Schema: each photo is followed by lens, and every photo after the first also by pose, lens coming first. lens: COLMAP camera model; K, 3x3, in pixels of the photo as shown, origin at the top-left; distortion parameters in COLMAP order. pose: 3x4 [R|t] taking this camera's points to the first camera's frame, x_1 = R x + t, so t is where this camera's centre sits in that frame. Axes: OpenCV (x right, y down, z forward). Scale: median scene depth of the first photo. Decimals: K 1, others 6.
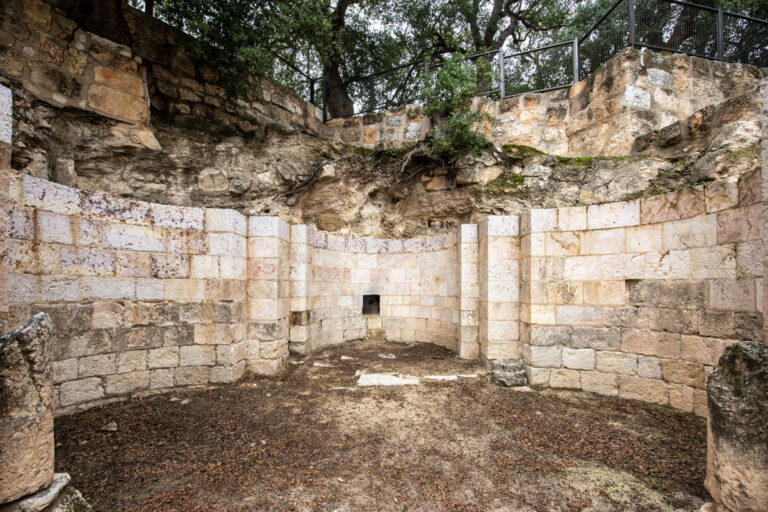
lens RADIAL K [[309.5, 0, 390.6], [0, 309.5, 284.2], [0, 0, 1]] dist [-0.006934, -0.000359]
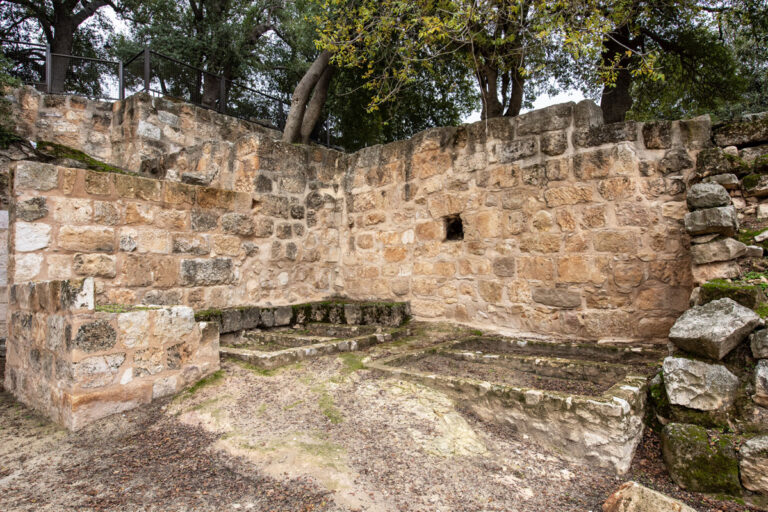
lens RADIAL K [[441.0, 0, 382.9], [0, 441.0, 249.9], [0, 0, 1]] dist [-0.003118, 0.000641]
pose [[0.738657, 0.014085, 0.673934, 0.223118], [0.028741, 0.998214, -0.052363, 0.037711], [-0.673468, 0.058048, 0.736934, -0.895777]]
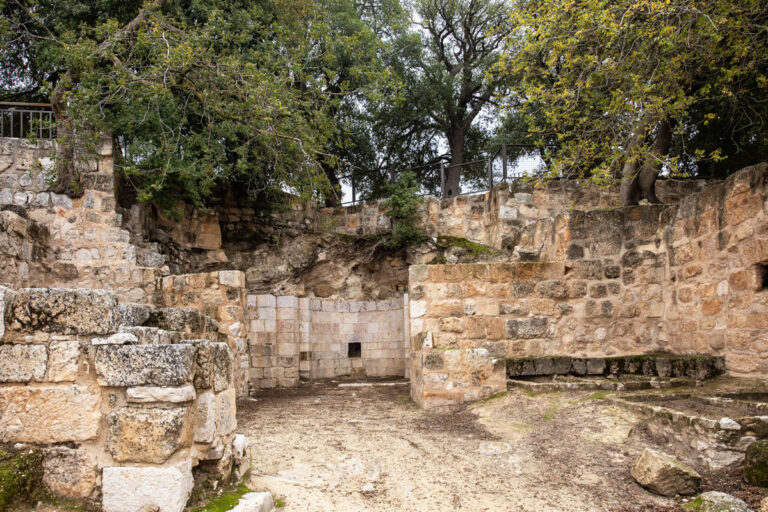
lens RADIAL K [[532.3, 0, 375.5], [0, 532.3, 304.6], [0, 0, 1]] dist [0.041480, -0.000114]
pose [[0.992810, -0.037137, -0.113791, 0.345161], [0.027790, 0.996191, -0.082651, 0.072625], [0.116427, 0.078895, 0.990061, -1.513585]]
